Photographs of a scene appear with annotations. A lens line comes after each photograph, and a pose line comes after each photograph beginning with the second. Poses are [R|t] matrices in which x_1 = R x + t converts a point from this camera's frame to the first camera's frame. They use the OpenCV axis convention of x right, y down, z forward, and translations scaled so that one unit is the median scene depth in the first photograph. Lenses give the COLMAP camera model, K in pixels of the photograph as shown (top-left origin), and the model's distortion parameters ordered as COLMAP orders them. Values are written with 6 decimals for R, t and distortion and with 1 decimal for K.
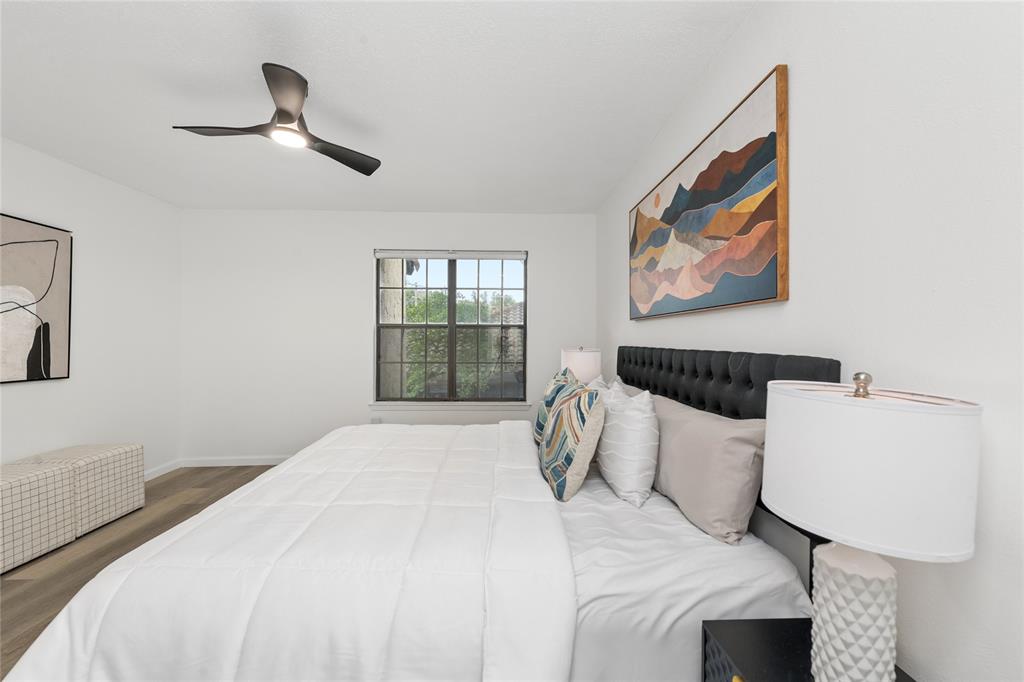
lens RADIAL K [[412.0, 0, 512.0], [0, 412.0, 341.0], [0, 0, 1]] dist [-0.001041, -0.000106]
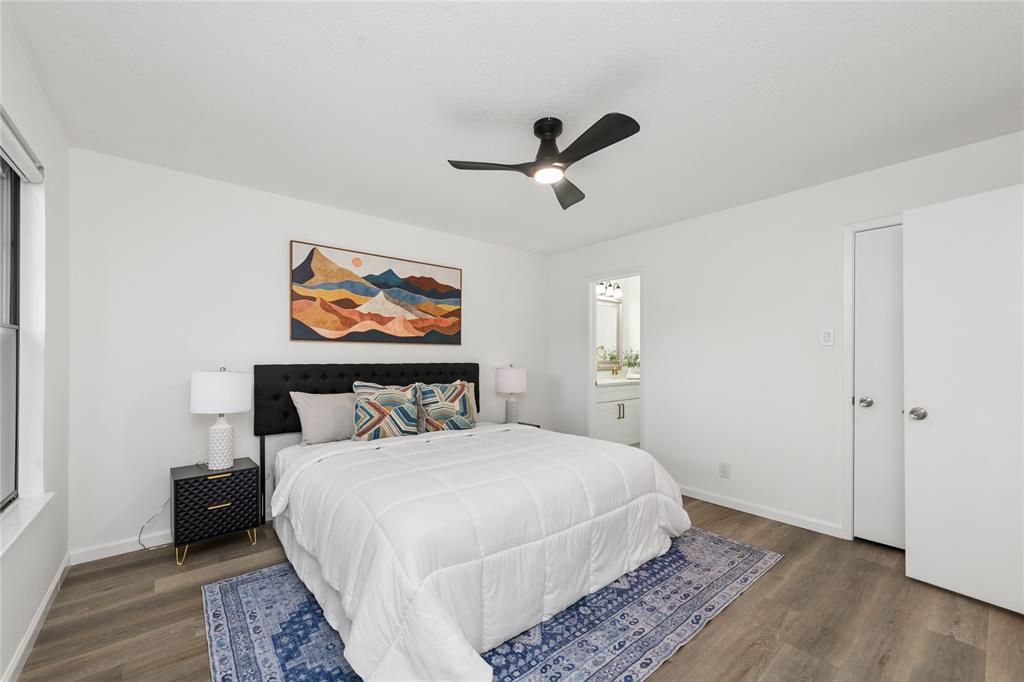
lens RADIAL K [[403.4, 0, 516.6], [0, 403.4, 351.0], [0, 0, 1]] dist [0.011874, -0.000002]
pose [[-0.634065, 0.006586, 0.773252, -1.226790], [-0.004559, 0.999915, -0.012255, -0.014003], [-0.773267, -0.011296, -0.633980, 1.631117]]
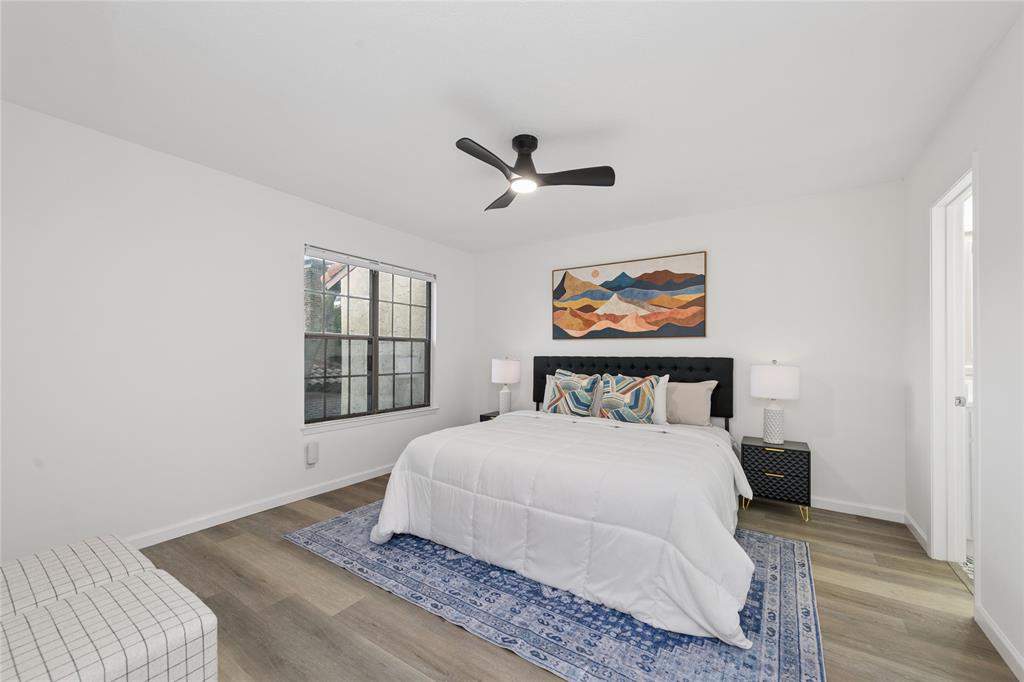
lens RADIAL K [[403.4, 0, 516.6], [0, 403.4, 351.0], [0, 0, 1]] dist [0.011874, -0.000002]
pose [[0.559317, -0.002237, 0.828951, -1.429896], [0.002931, 0.999995, 0.000721, -0.009589], [-0.828948, 0.002027, 0.559321, 0.340808]]
